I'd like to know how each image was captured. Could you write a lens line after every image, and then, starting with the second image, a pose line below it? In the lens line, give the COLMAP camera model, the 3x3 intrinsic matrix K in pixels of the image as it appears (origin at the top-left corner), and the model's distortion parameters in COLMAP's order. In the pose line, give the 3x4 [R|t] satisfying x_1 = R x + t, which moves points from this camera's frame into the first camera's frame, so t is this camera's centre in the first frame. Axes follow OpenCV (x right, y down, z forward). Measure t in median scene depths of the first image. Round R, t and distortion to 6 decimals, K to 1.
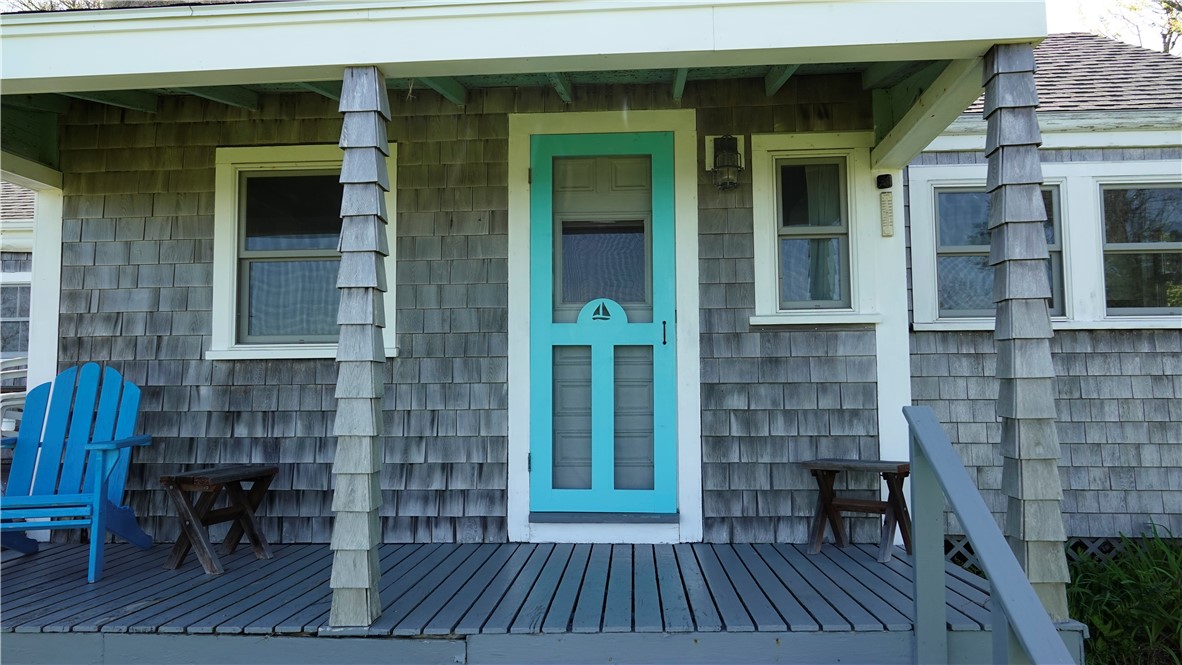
lens RADIAL K [[820.2, 0, 591.0], [0, 820.2, 332.5], [0, 0, 1]] dist [0.004204, 0.005940]
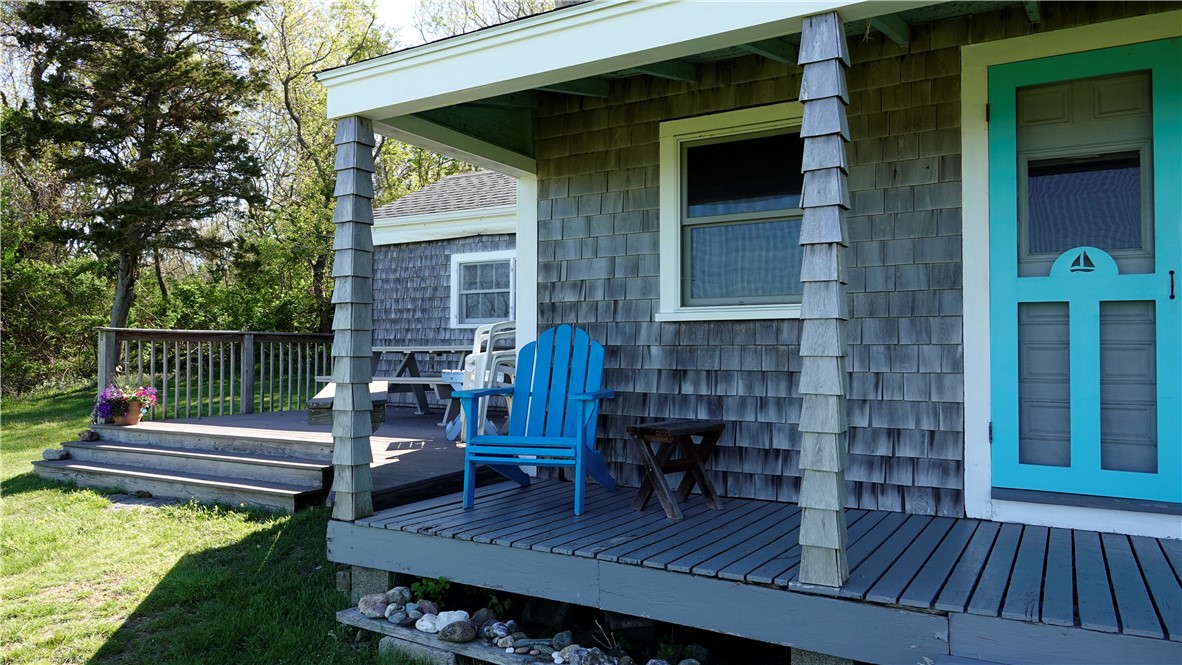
lens RADIAL K [[820.2, 0, 591.0], [0, 820.2, 332.5], [0, 0, 1]] dist [0.004204, 0.005940]
pose [[0.892077, -0.000714, -0.451883, -0.058223], [0.019263, 0.999150, 0.036448, 0.006847], [0.451473, -0.041219, 0.891332, 0.000606]]
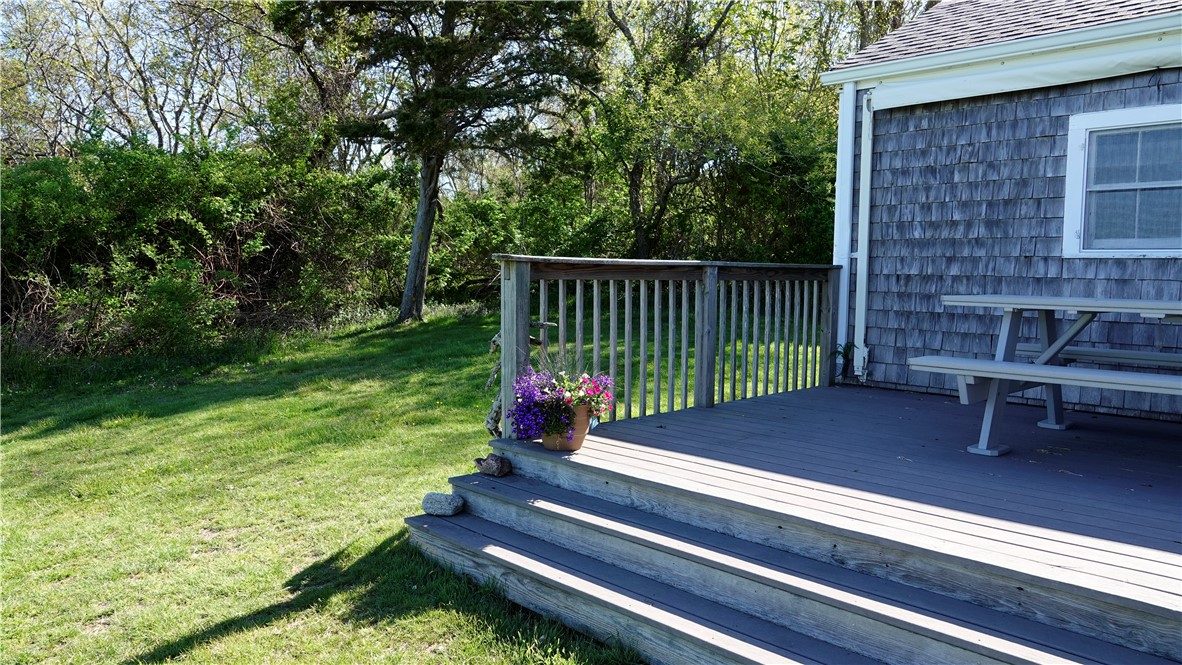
lens RADIAL K [[822.3, 0, 591.0], [0, 822.3, 332.5], [0, 0, 1]] dist [-0.000698, 0.000272]
pose [[0.746862, 0.068145, -0.661478, -0.698079], [0.021893, 0.991676, 0.126880, 0.009729], [0.664619, -0.109243, 0.739153, 0.288586]]
